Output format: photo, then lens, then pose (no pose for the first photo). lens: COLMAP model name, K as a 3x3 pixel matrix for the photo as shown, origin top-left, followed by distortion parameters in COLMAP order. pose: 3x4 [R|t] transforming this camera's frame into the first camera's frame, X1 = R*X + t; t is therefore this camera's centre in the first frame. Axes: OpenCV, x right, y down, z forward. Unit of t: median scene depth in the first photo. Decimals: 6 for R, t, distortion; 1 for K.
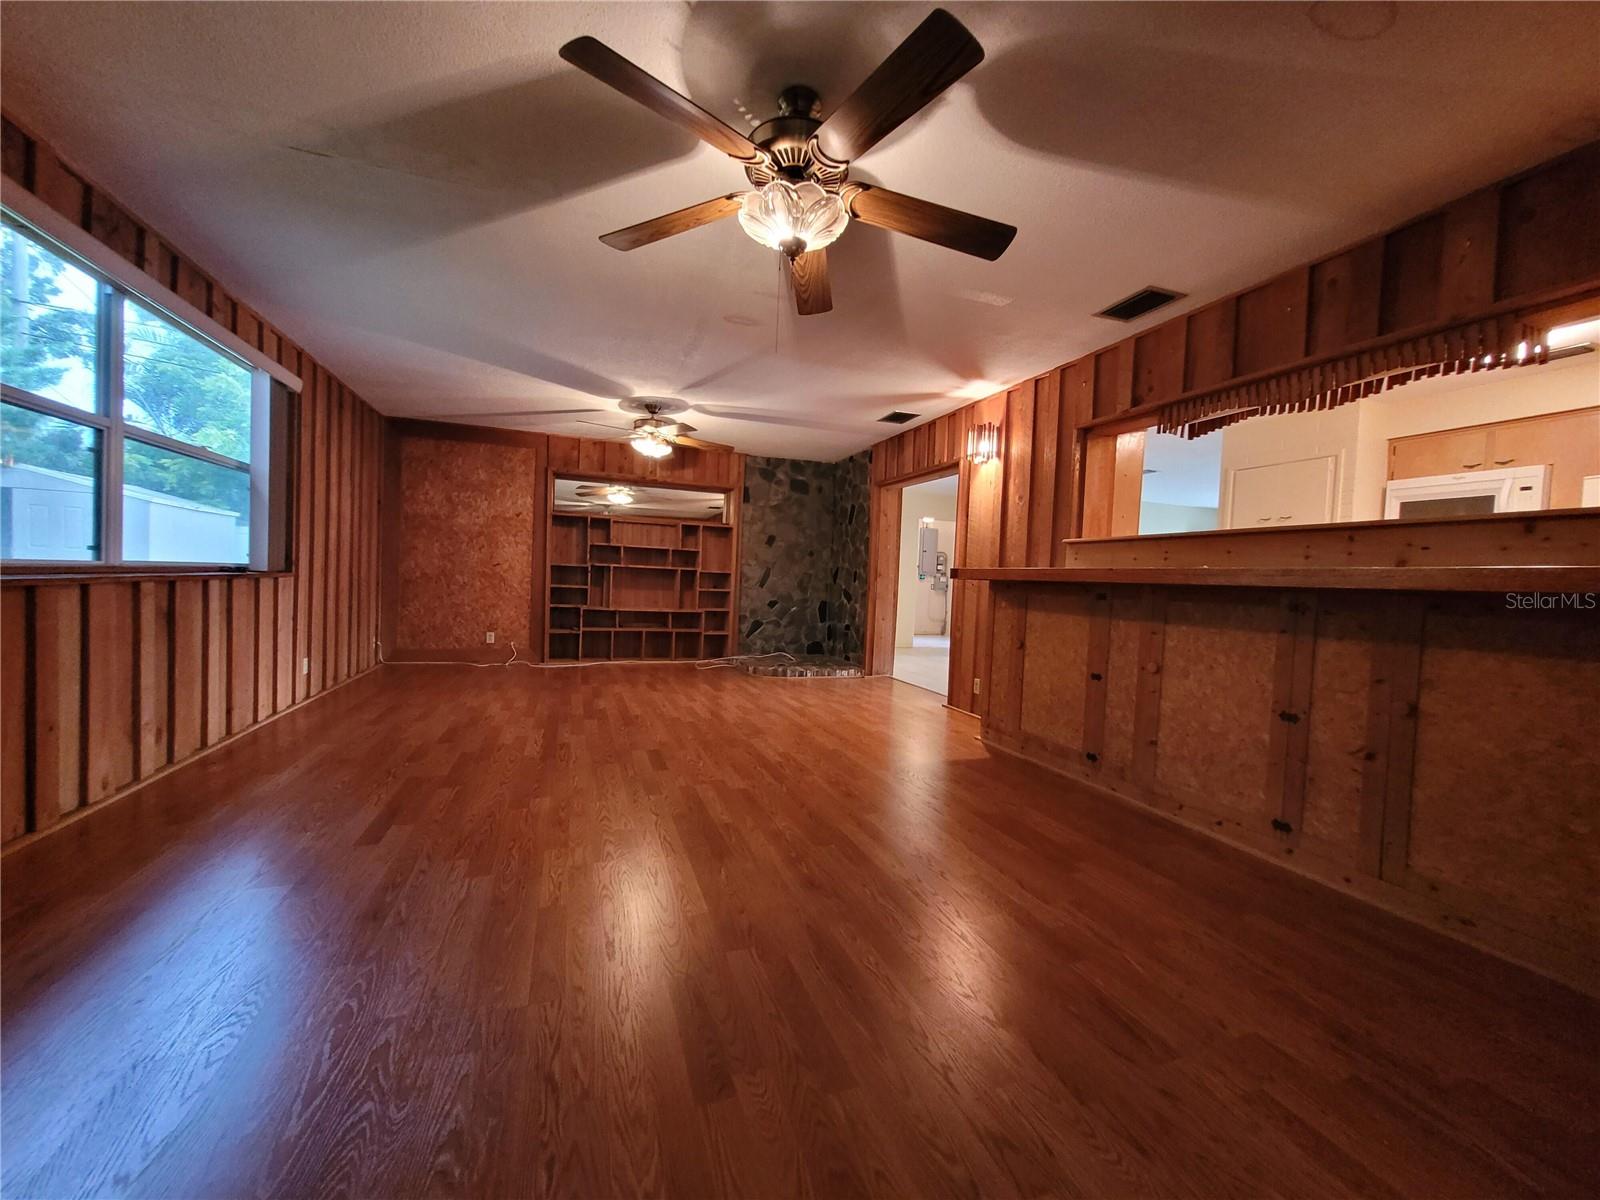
lens RADIAL K [[619.9, 0, 800.0], [0, 619.9, 600.0], [0, 0, 1]] dist [0.001481, 0.000045]
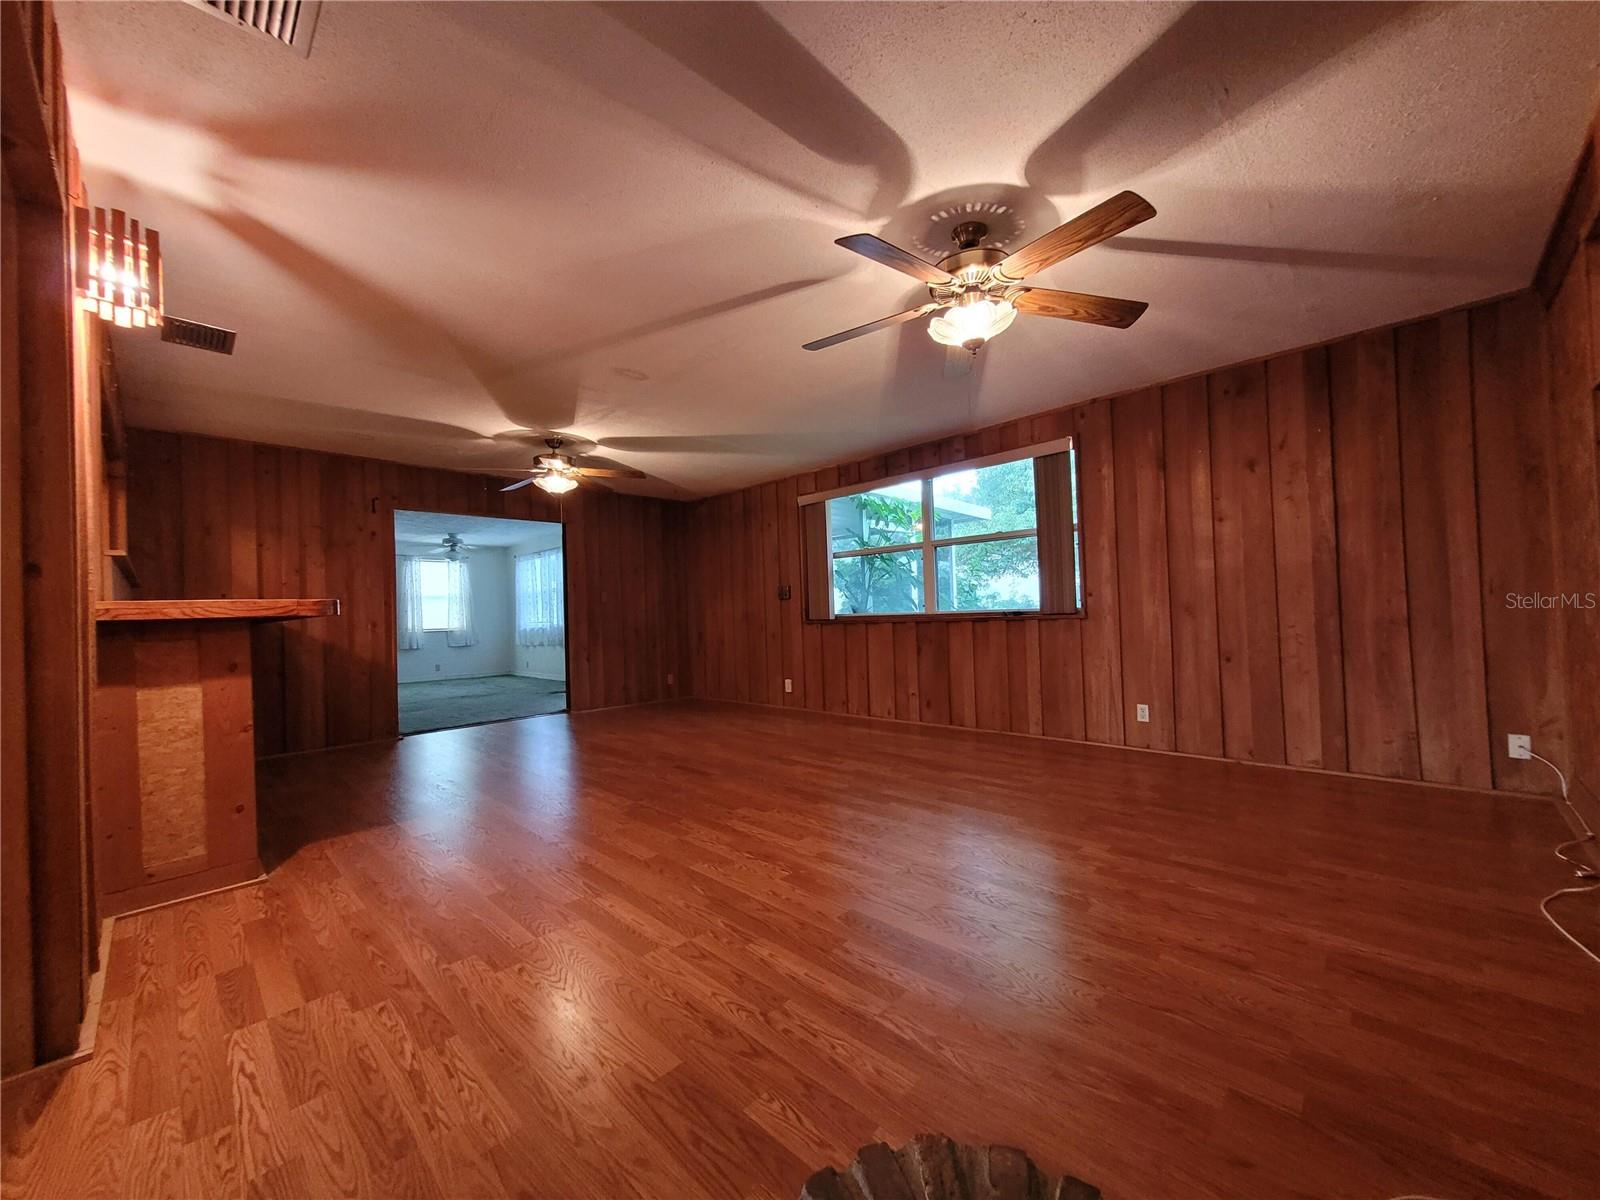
lens RADIAL K [[619.9, 0, 800.0], [0, 619.9, 600.0], [0, 0, 1]] dist [0.001481, 0.000045]
pose [[-0.911211, -0.021252, -0.411392, 0.067331], [-0.023343, 0.999728, 0.000061, -0.064119], [0.411279, 0.009659, -0.911459, 1.837006]]
